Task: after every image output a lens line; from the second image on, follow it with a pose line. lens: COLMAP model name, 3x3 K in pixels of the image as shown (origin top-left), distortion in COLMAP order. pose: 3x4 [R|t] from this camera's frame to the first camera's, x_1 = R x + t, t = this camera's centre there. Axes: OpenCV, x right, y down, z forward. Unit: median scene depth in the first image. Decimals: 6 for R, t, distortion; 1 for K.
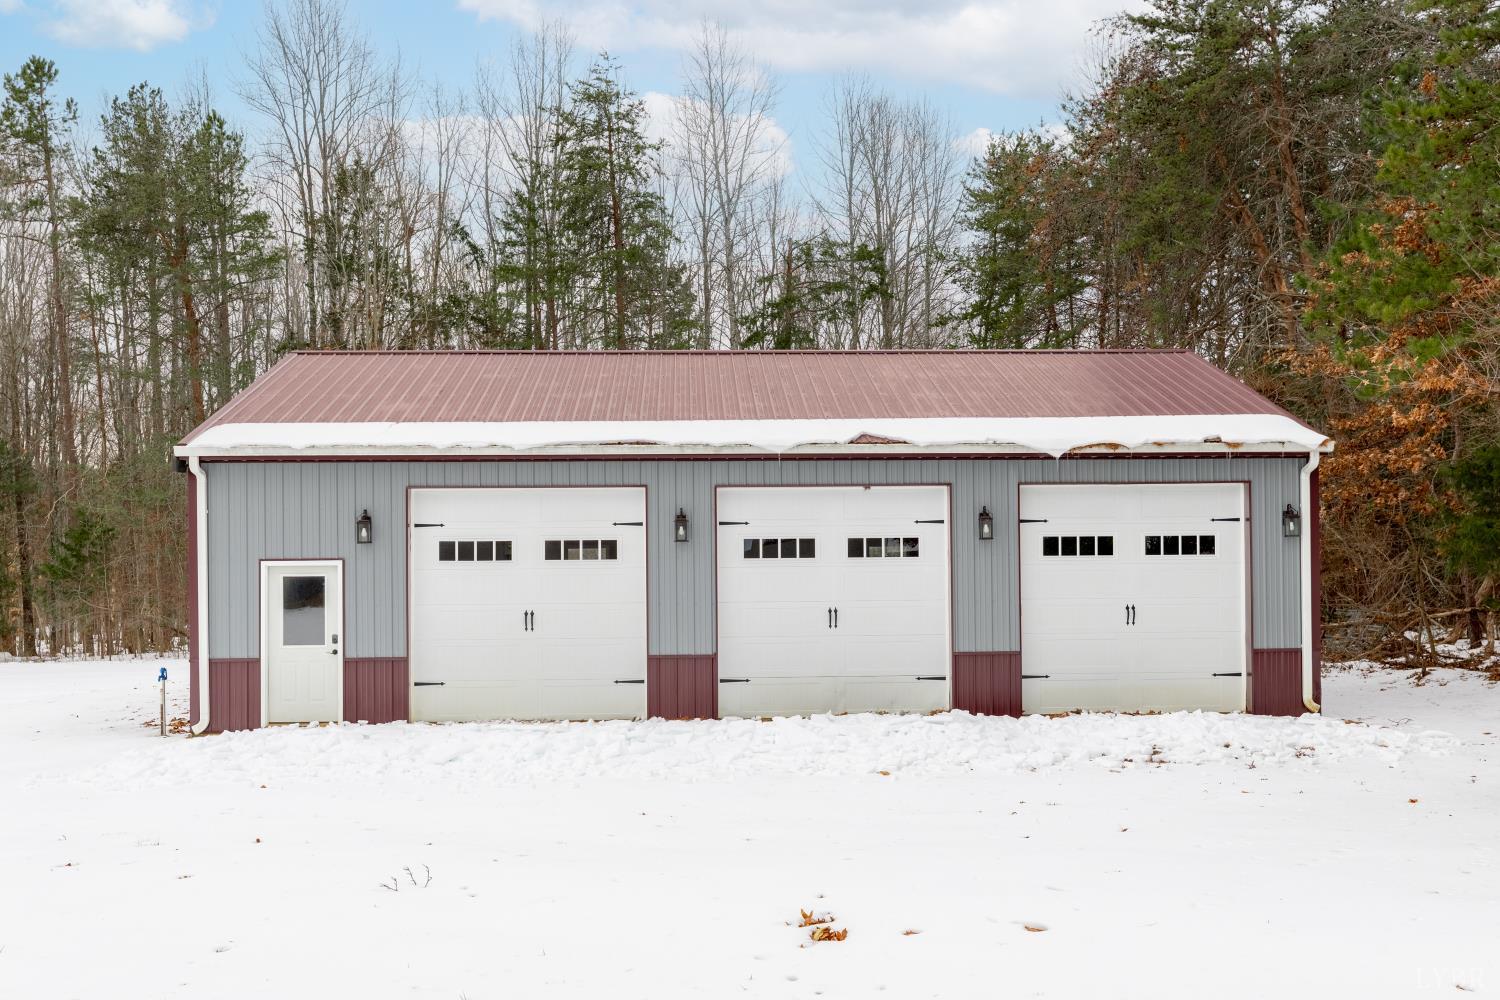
lens RADIAL K [[1464.1, 0, 747.4], [0, 1464.1, 494.1], [0, 0, 1]] dist [-0.000792, 0.000000]
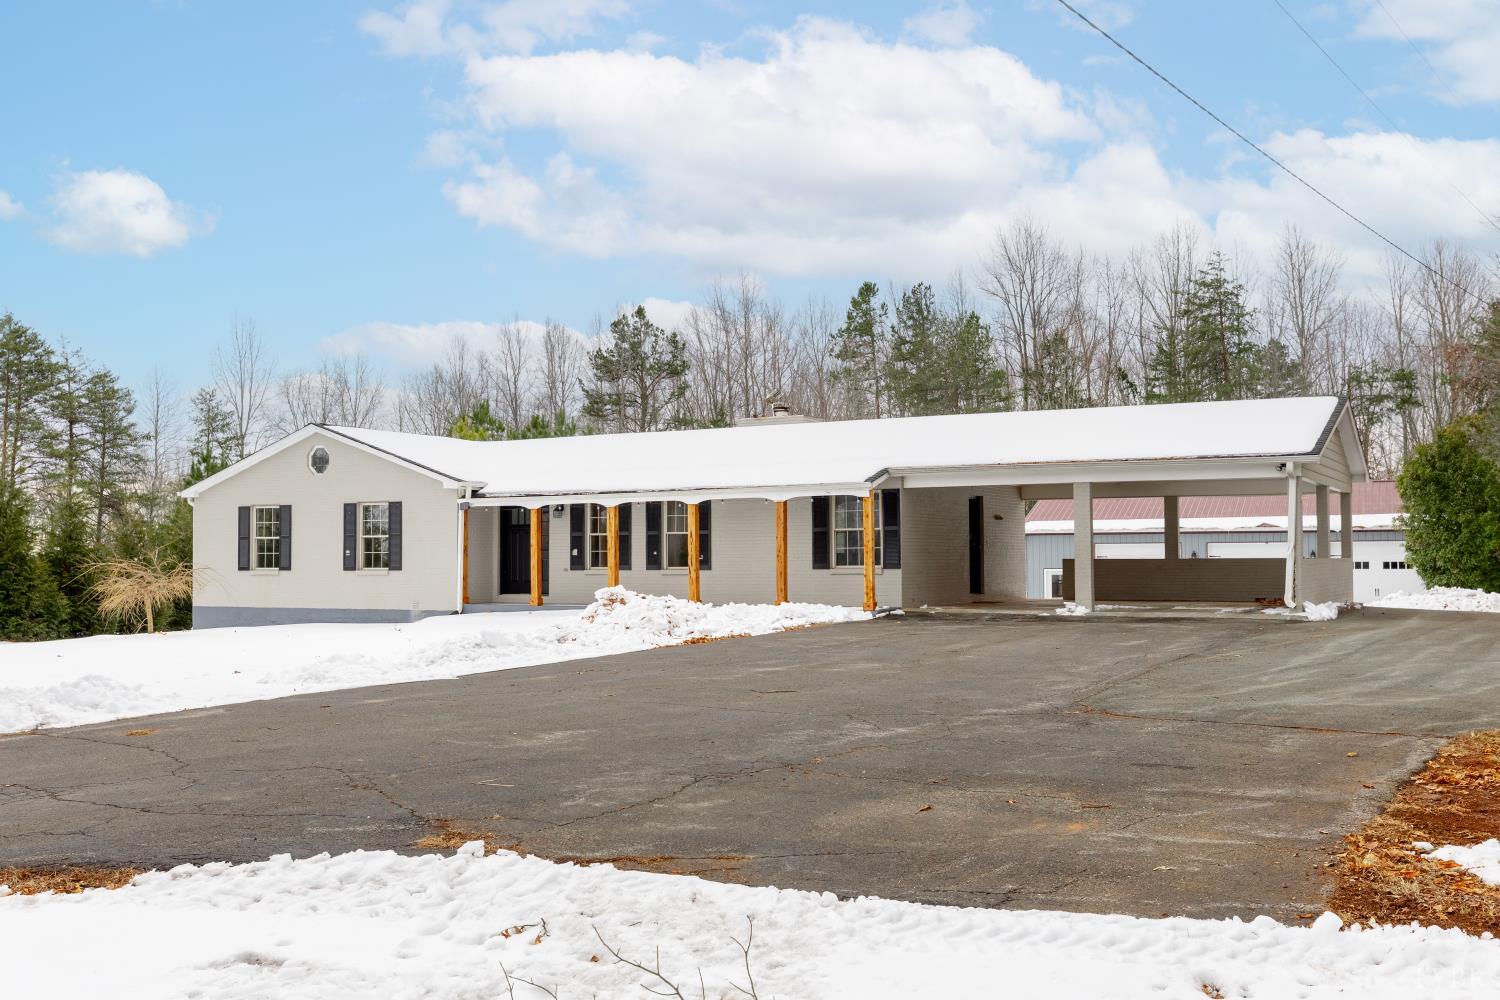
lens RADIAL K [[1464.1, 0, 749.1], [0, 1464.1, 507.4], [0, 0, 1]] dist [-0.000792, 0.000000]
pose [[0.899139, -0.011647, -0.437507, 0.406926], [0.002715, 0.999775, -0.021035, -0.015453], [0.437654, 0.017725, 0.898969, -1.831881]]
